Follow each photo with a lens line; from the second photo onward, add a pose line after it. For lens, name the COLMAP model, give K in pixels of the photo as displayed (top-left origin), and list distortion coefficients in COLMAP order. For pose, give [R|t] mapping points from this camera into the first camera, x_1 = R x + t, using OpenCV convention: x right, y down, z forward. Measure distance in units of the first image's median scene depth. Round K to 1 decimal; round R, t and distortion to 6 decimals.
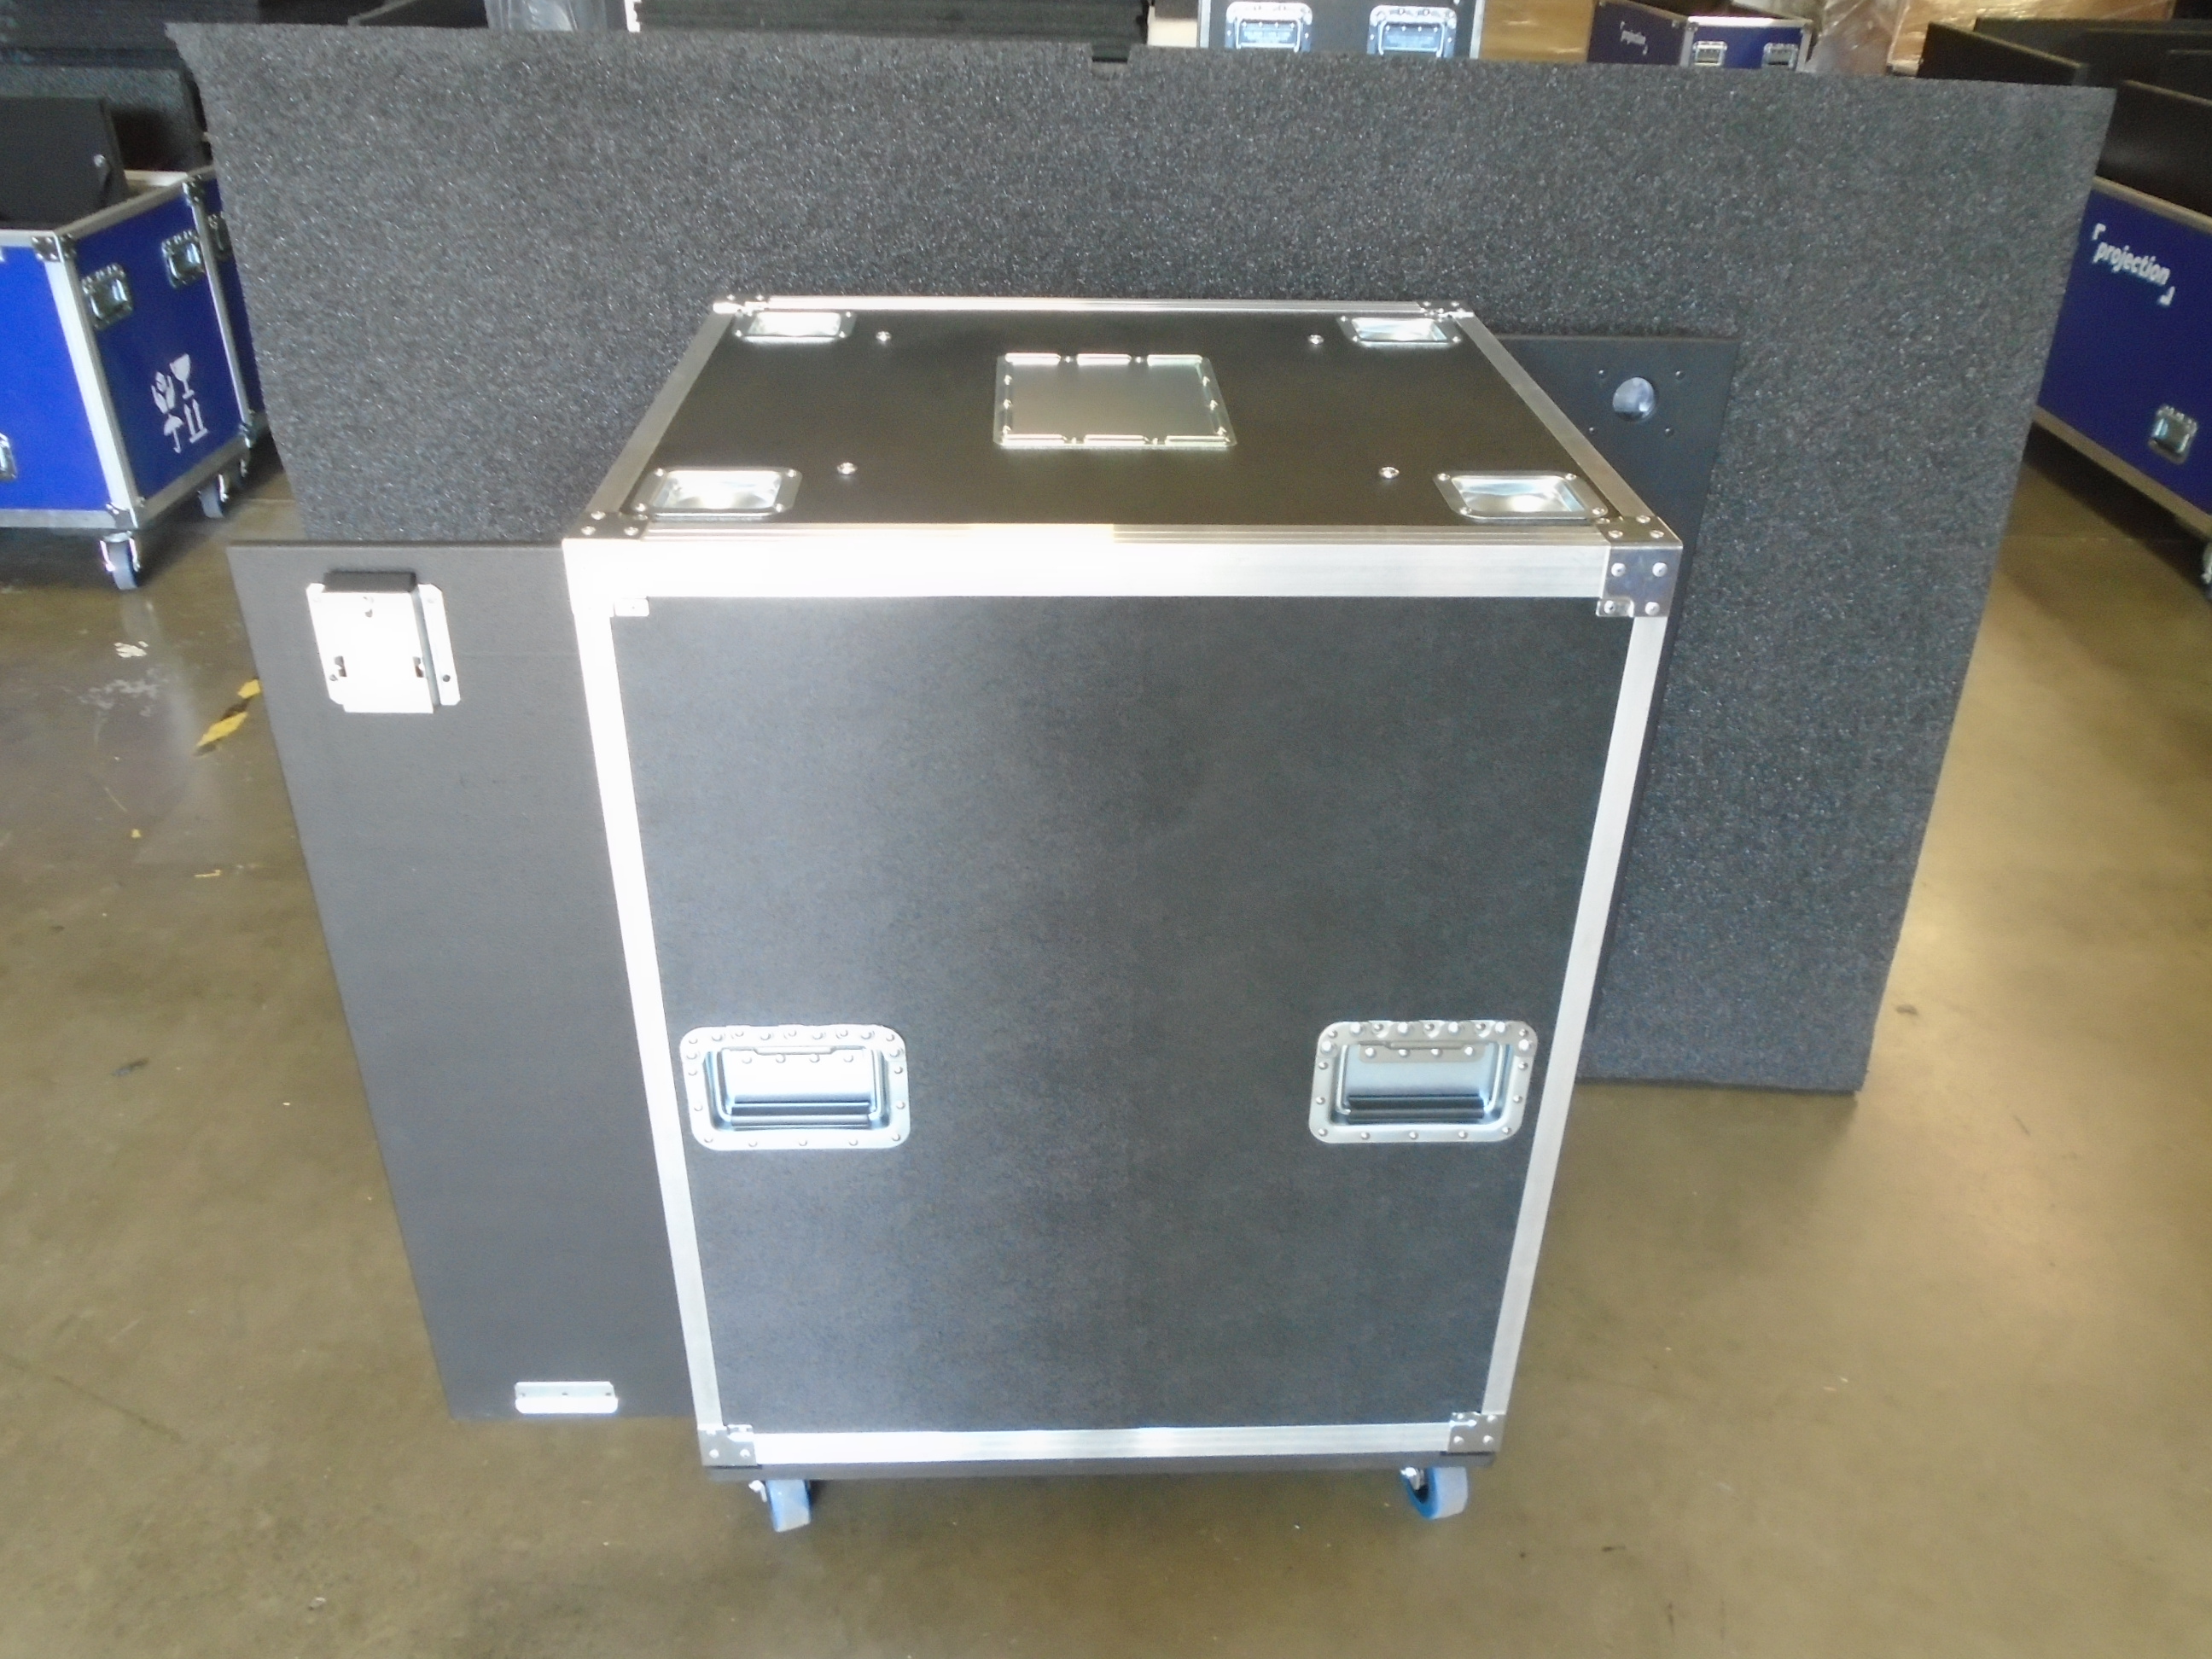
lens RADIAL K [[1708.7, 0, 1091.5], [0, 1708.7, 817.4], [0, 0, 1]] dist [-0.022299, 0.012032]
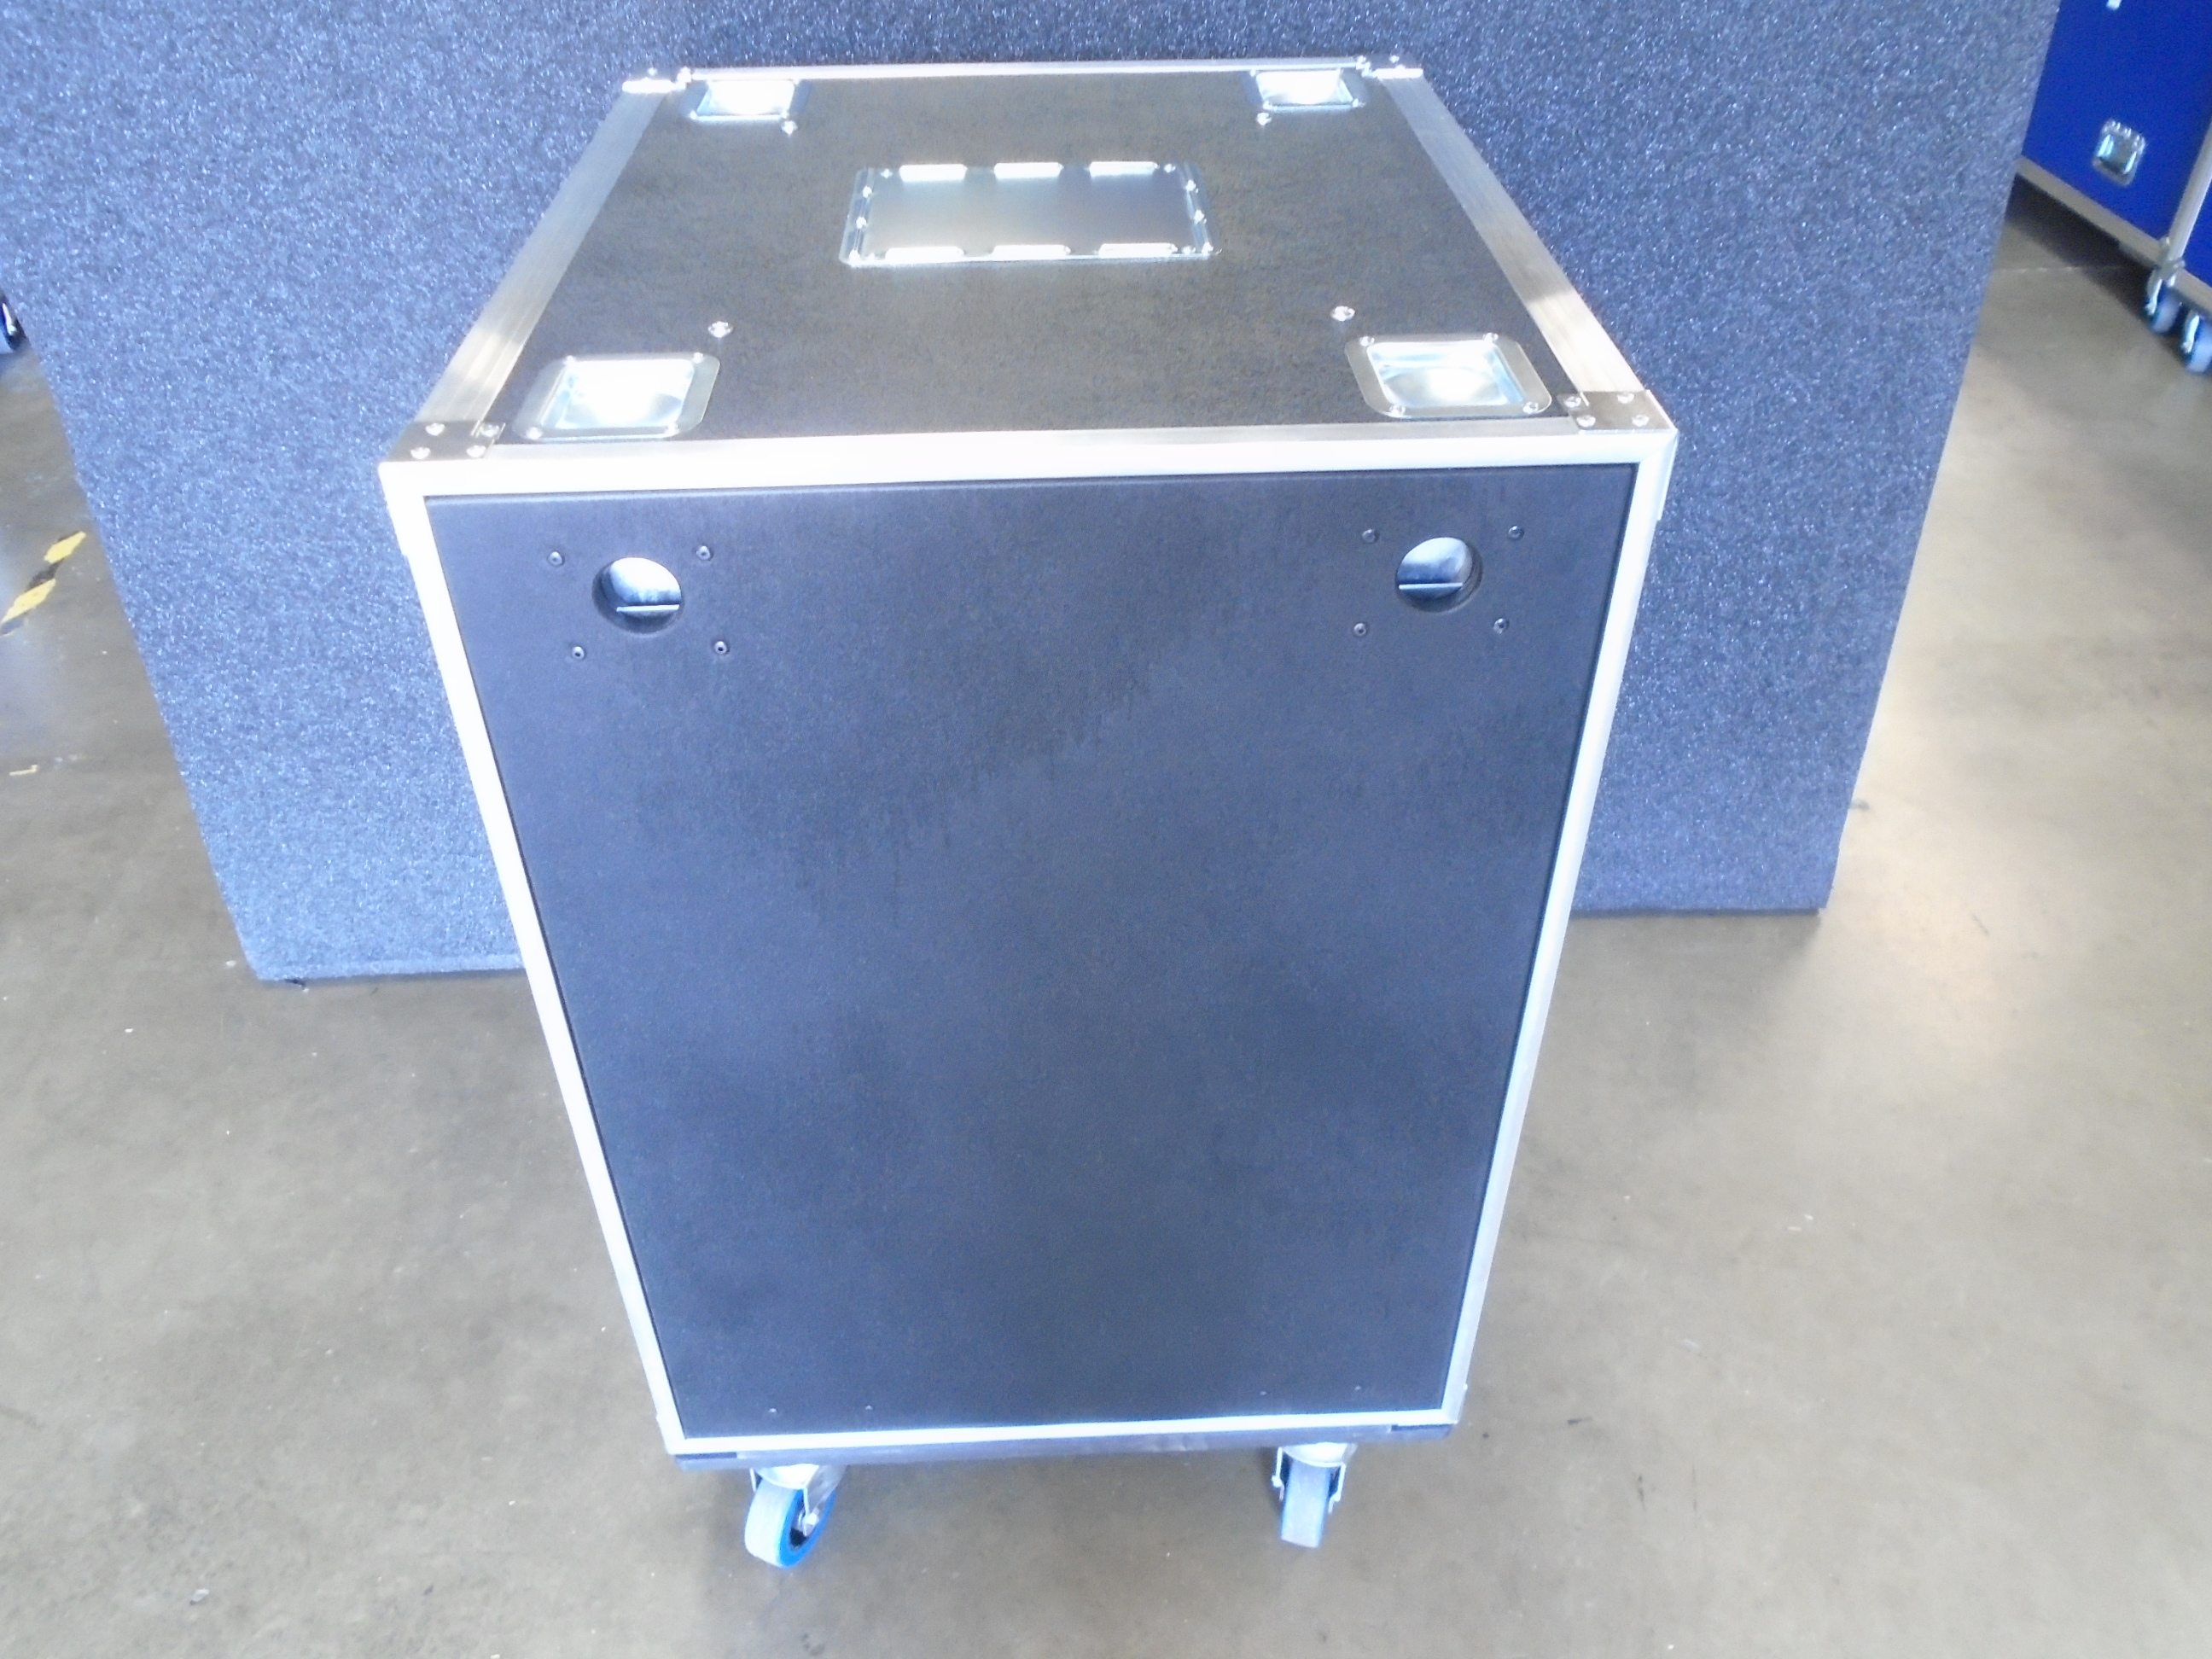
lens RADIAL K [[1708.7, 0, 1091.8], [0, 1708.7, 818.3], [0, 0, 1]] dist [-0.022299, 0.012032]
pose [[0.997066, -0.063507, 0.042725, 0.011829], [0.057306, 0.989414, 0.133329, -0.043064], [-0.050740, -0.130490, 0.990150, 0.105362]]
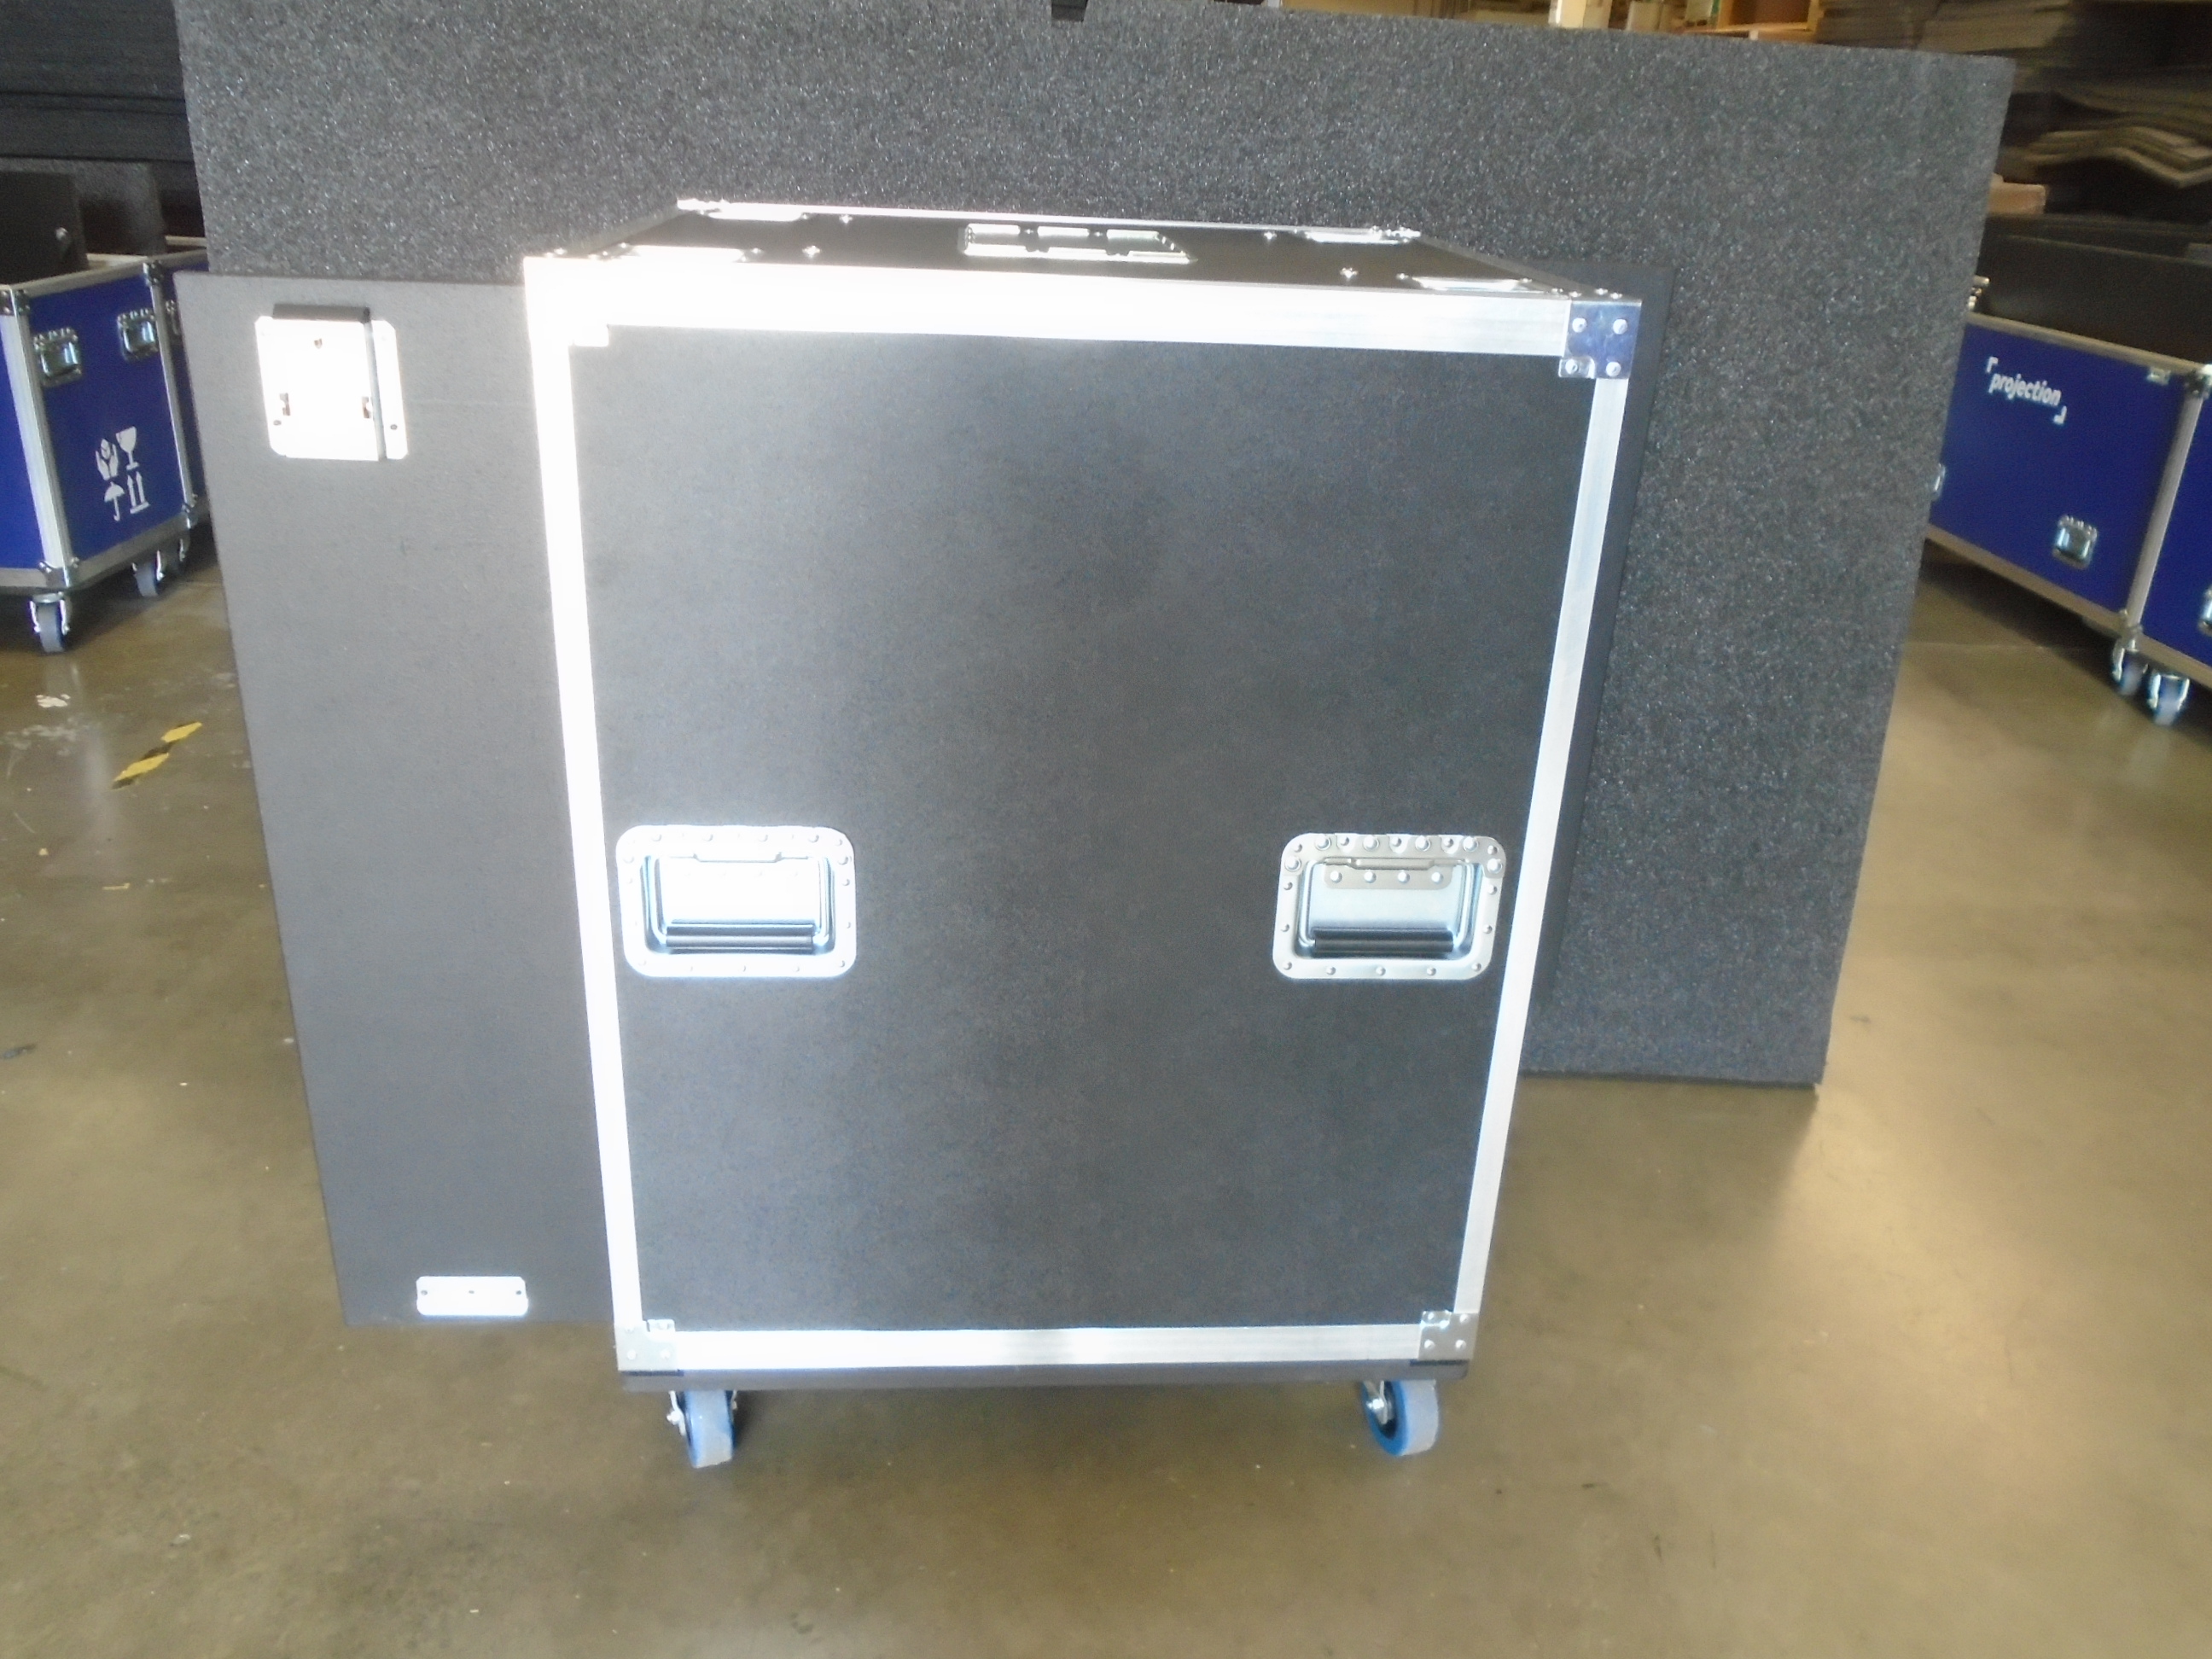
lens RADIAL K [[1708.7, 0, 1092.6], [0, 1708.7, 815.9], [0, 0, 1]] dist [-0.022299, 0.012032]
pose [[0.999153, 0.011166, 0.039610, -0.009749], [-0.005888, 0.991374, -0.130931, 0.171677], [-0.040730, 0.130587, 0.990600, 0.030573]]
